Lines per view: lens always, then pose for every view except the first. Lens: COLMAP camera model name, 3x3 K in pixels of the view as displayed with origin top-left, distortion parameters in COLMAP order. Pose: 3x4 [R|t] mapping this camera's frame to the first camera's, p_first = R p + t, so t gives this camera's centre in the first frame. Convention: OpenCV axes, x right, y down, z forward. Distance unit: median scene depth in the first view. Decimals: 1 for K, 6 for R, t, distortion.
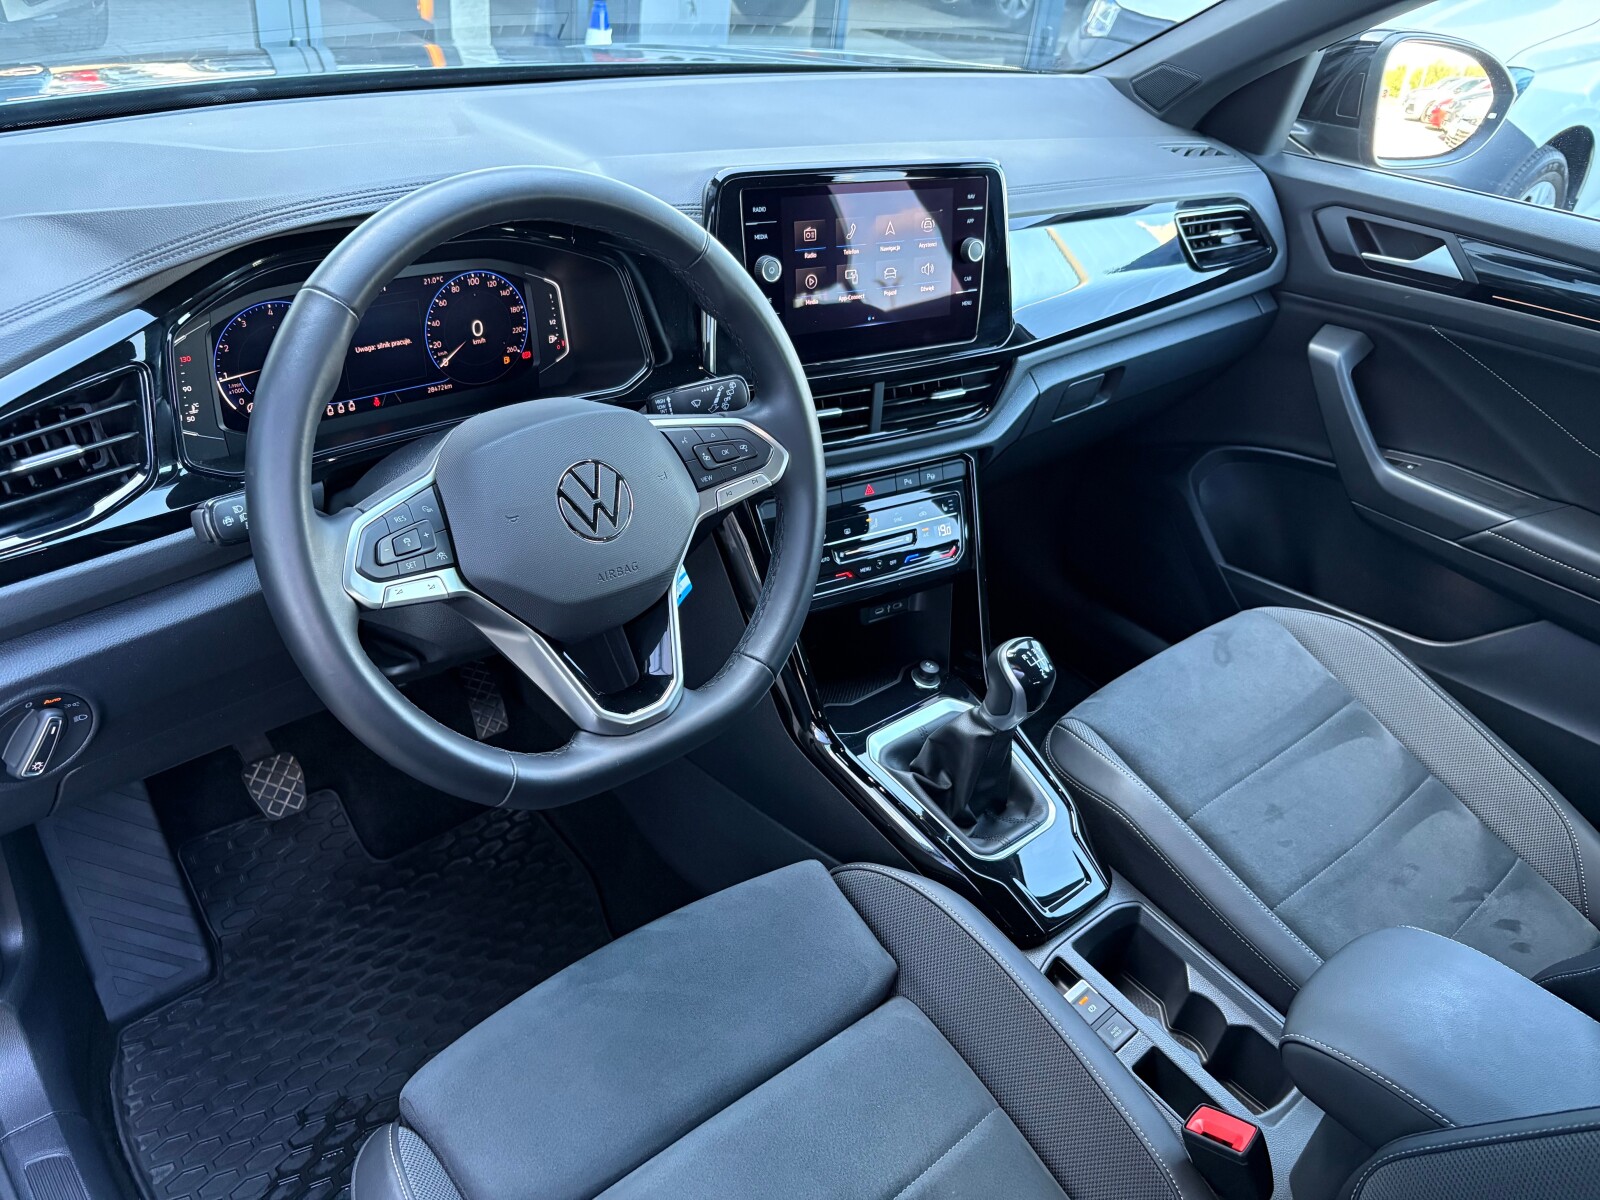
lens RADIAL K [[1221.6, 0, 786.9], [0, 1221.6, 603.0], [0, 0, 1]] dist [0.032584, -0.028398]
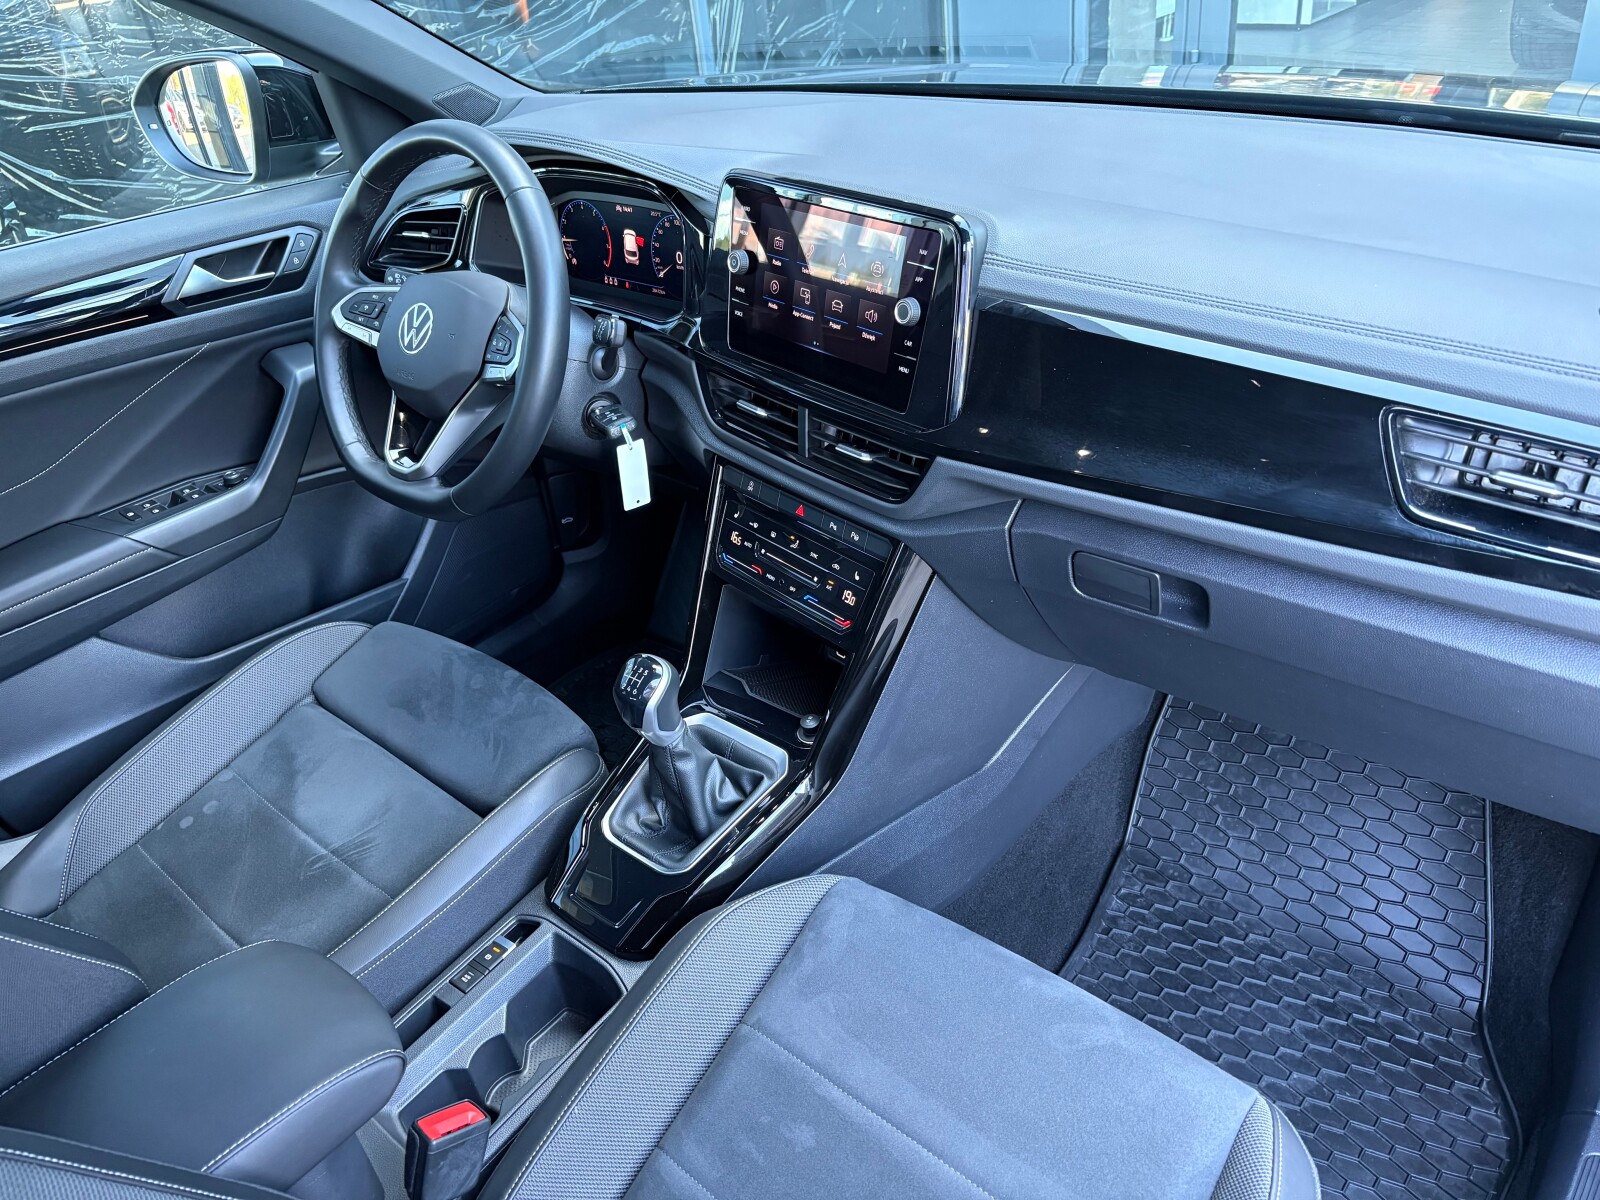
lens RADIAL K [[1221.6, 0, 795.3], [0, 1221.6, 595.3], [0, 0, 1]] dist [0.032584, -0.028398]
pose [[0.123697, 0.432469, -0.893124, 1.152351], [-0.445088, 0.828602, 0.339582, -0.433661], [0.886902, 0.355513, 0.294982, 0.842354]]
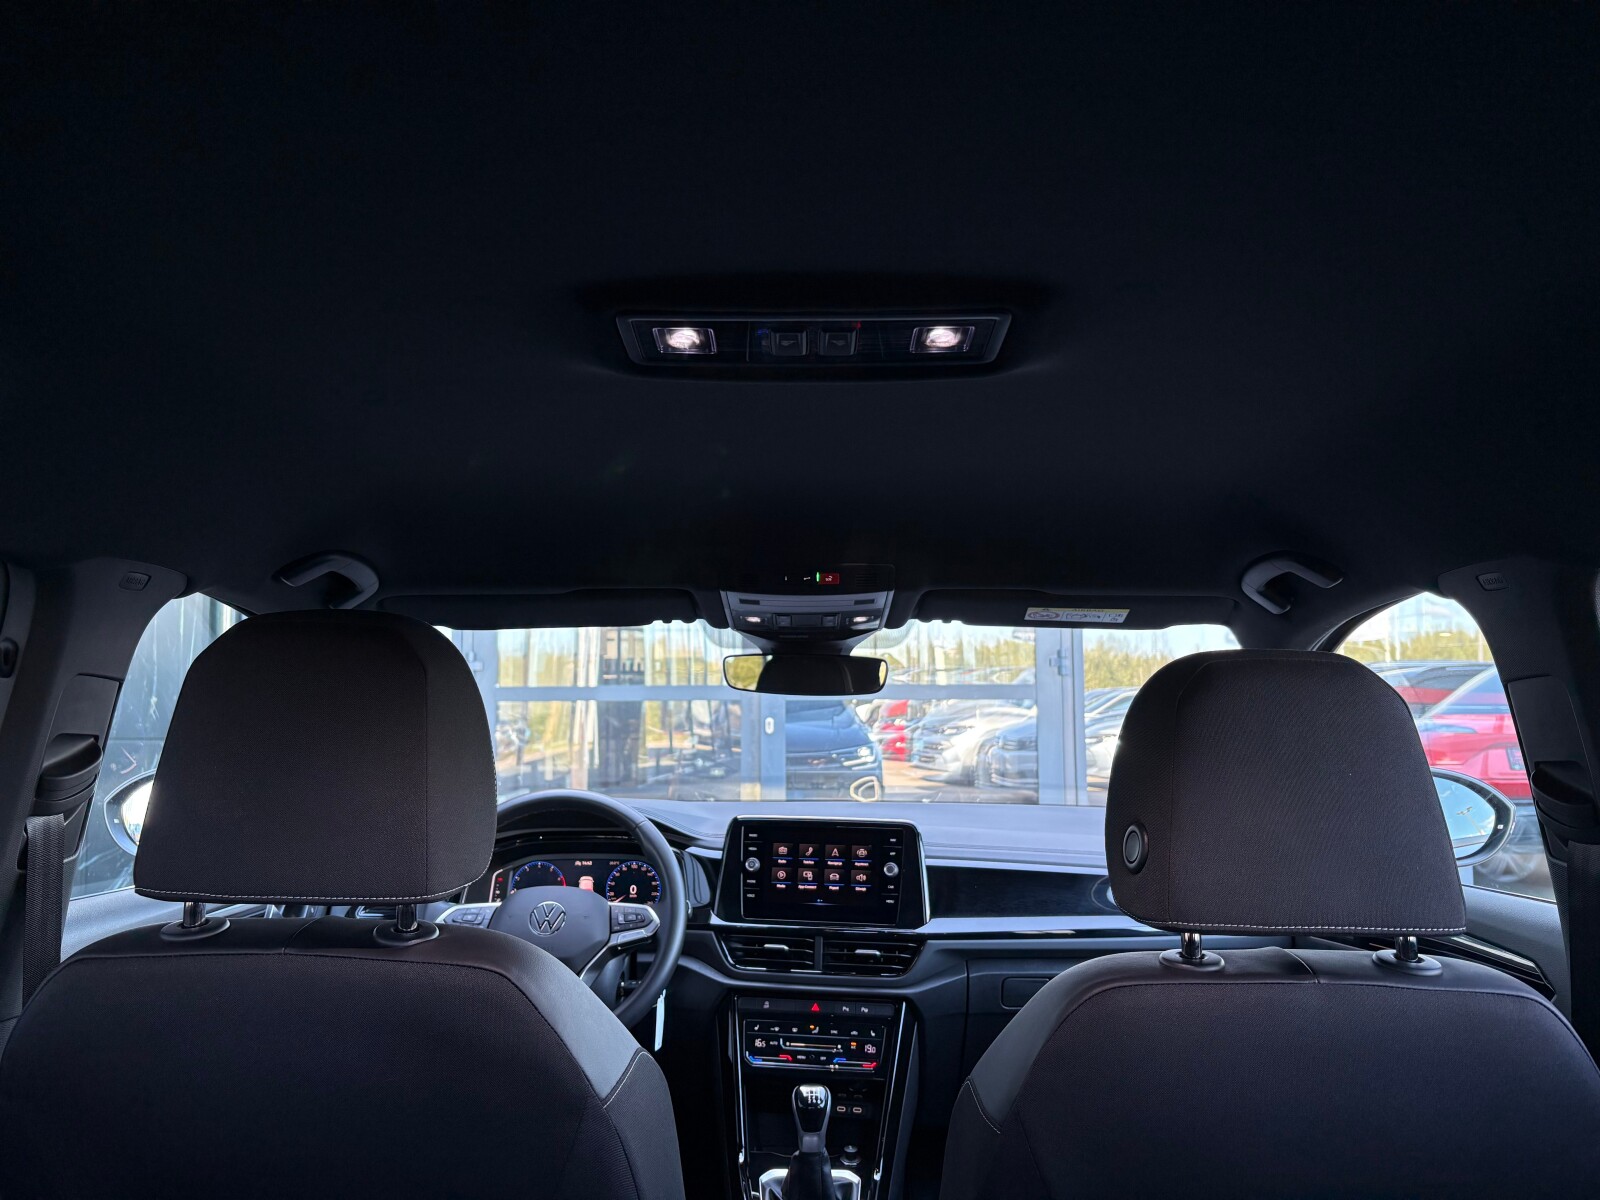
lens RADIAL K [[1221.6, 0, 797.2], [0, 1221.6, 591.2], [0, 0, 1]] dist [0.032584, -0.028398]
pose [[0.741157, -0.157715, -0.652543, 1.397762], [-0.301828, 0.789949, -0.533741, 0.405112], [0.599655, 0.592542, 0.537874, -0.258677]]
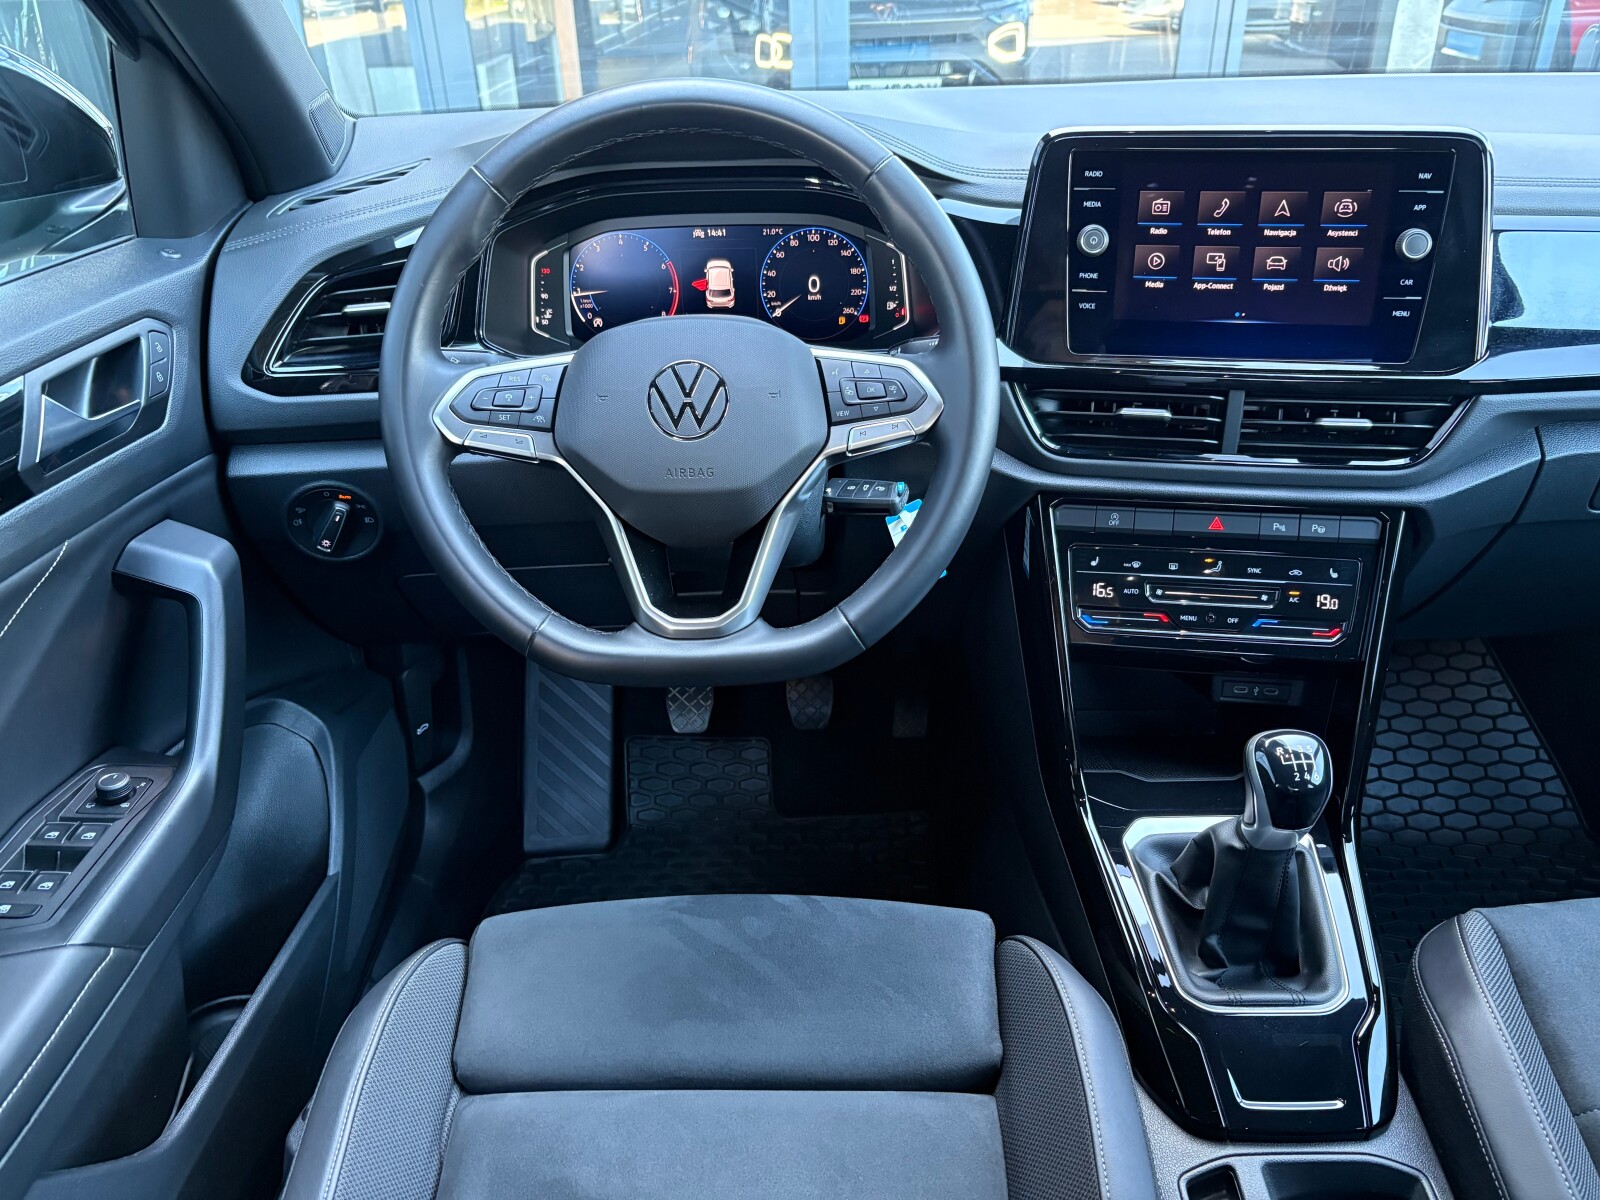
lens RADIAL K [[1221.6, 0, 800.4], [0, 1221.6, 587.7], [0, 0, 1]] dist [0.032584, -0.028398]
pose [[0.741980, 0.205424, -0.638174, 0.458512], [-0.276682, 0.960882, -0.012386, 0.041261], [0.610666, 0.185761, 0.769792, 0.235378]]
